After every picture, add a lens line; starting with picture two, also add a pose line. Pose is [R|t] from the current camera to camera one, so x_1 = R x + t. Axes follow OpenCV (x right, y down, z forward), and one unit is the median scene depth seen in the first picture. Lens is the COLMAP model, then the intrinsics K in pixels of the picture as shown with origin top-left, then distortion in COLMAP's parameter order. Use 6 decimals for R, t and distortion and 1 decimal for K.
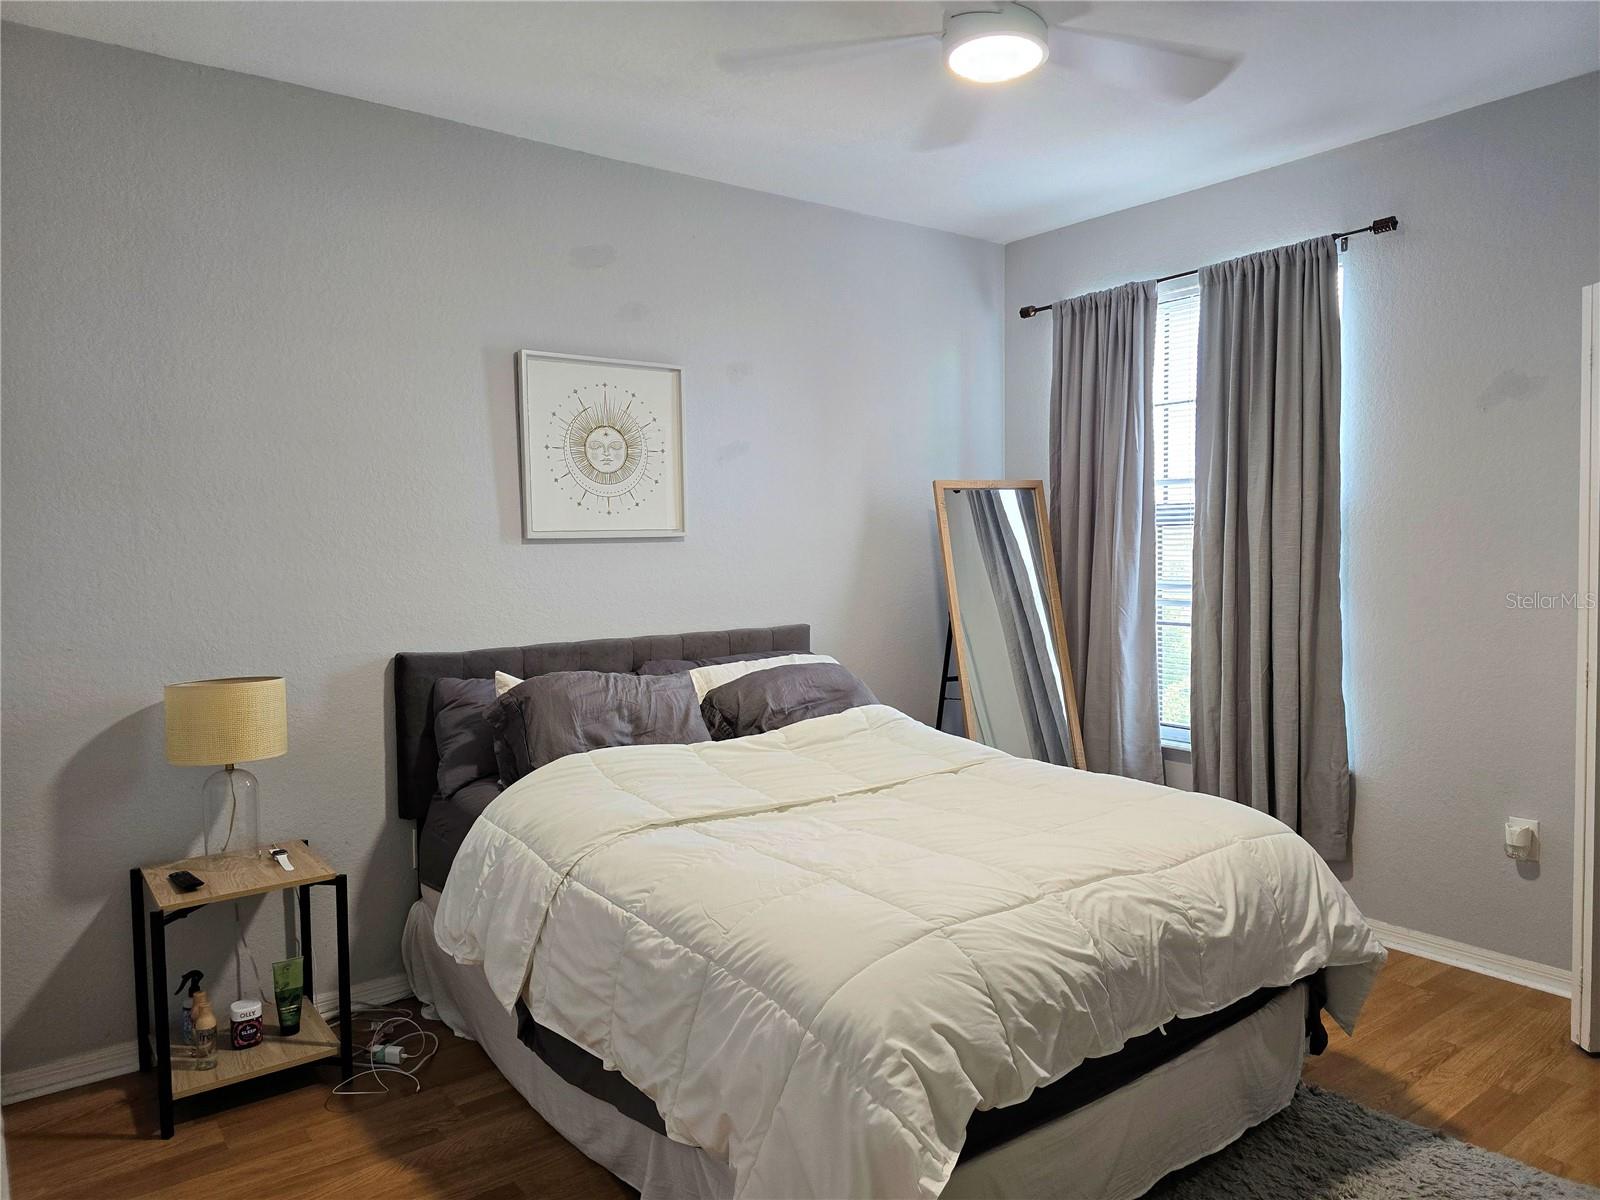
lens RADIAL K [[1091.4, 0, 800.9], [0, 1091.4, 596.9], [0, 0, 1]] dist [0.043981, -0.029609]
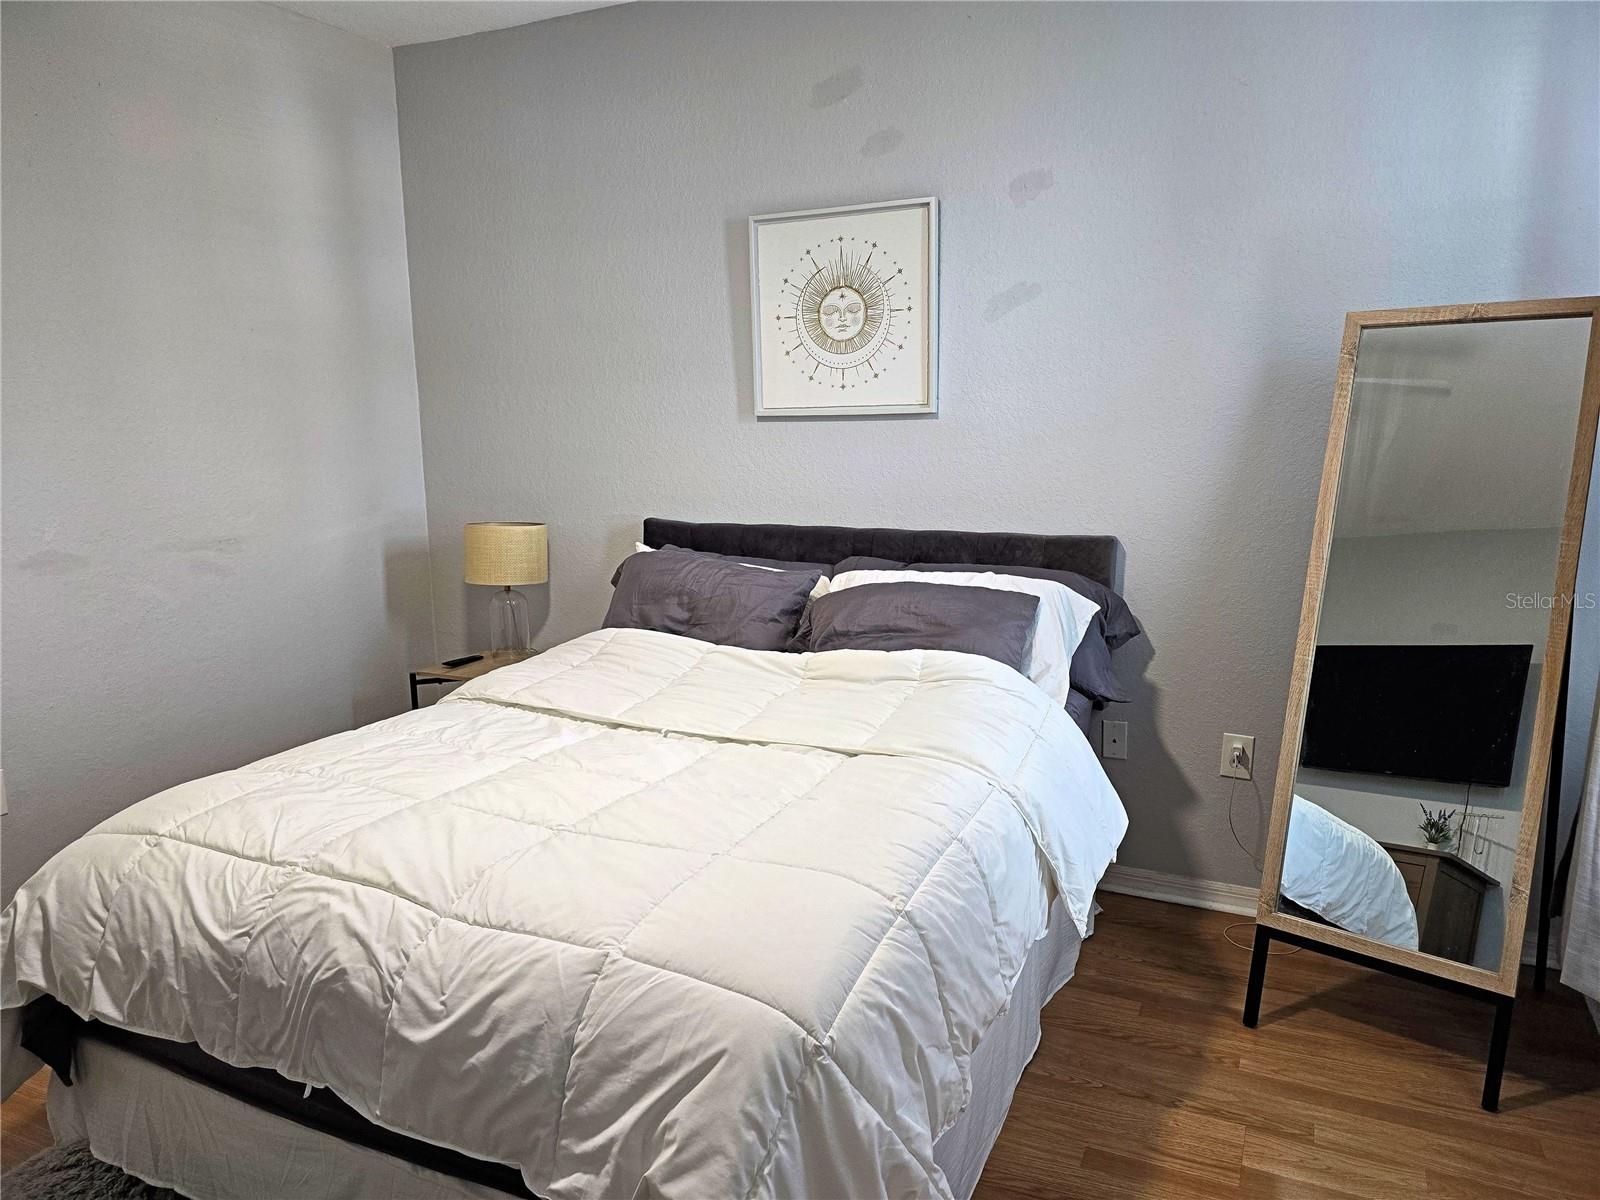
lens RADIAL K [[1091.4, 0, 797.4], [0, 1091.4, 607.8], [0, 0, 1]] dist [0.043981, -0.029609]
pose [[0.445320, 0.164918, -0.880053, 0.653789], [-0.043057, 0.985698, 0.162927, -0.043909], [0.894336, -0.034662, 0.446052, 0.581823]]
